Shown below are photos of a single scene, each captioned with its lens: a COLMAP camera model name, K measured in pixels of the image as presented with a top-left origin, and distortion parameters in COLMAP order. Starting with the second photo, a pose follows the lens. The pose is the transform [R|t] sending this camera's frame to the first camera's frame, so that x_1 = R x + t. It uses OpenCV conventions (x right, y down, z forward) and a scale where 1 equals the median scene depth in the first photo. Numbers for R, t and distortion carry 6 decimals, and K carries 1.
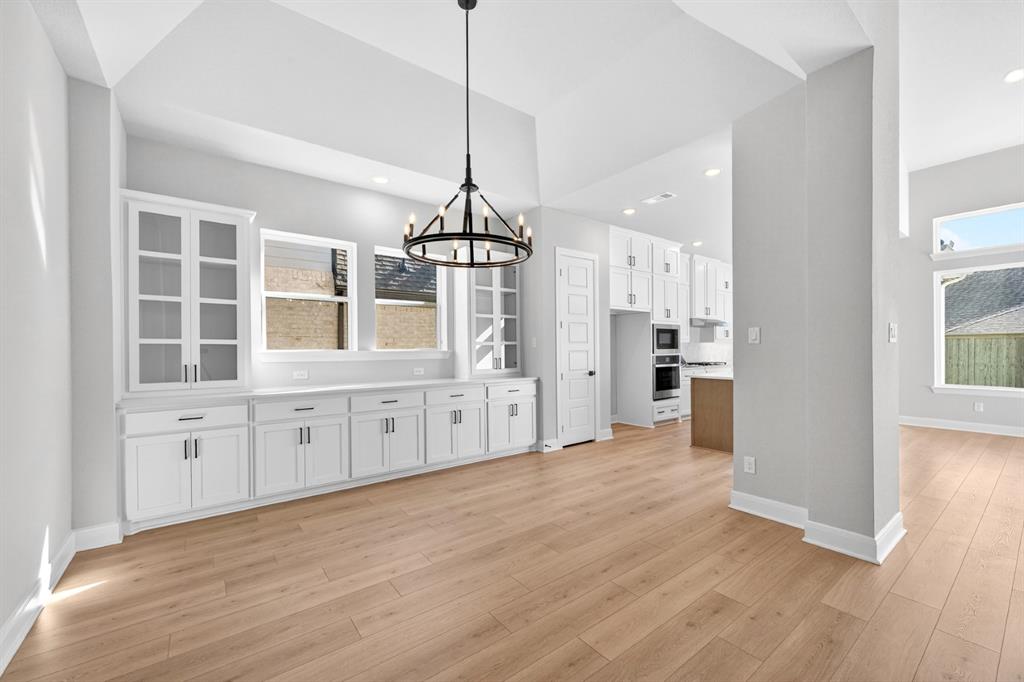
lens RADIAL K [[412.7, 0, 517.6], [0, 412.7, 348.6], [0, 0, 1]] dist [0.003256, -0.000071]
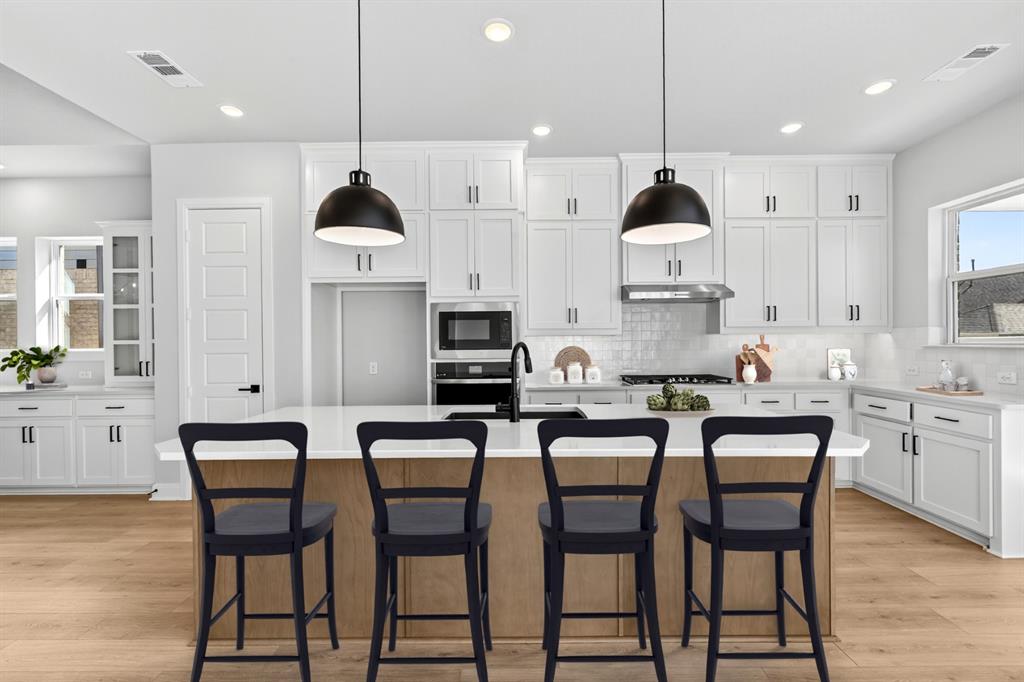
lens RADIAL K [[435.7, 0, 521.2], [0, 435.7, 348.7], [0, 0, 1]] dist [0.003603, 0.000203]
pose [[0.791917, 0.005264, -0.610606, 0.770339], [0.005226, 0.999868, 0.015398, -0.008974], [0.610606, -0.015385, 0.791785, 0.615580]]
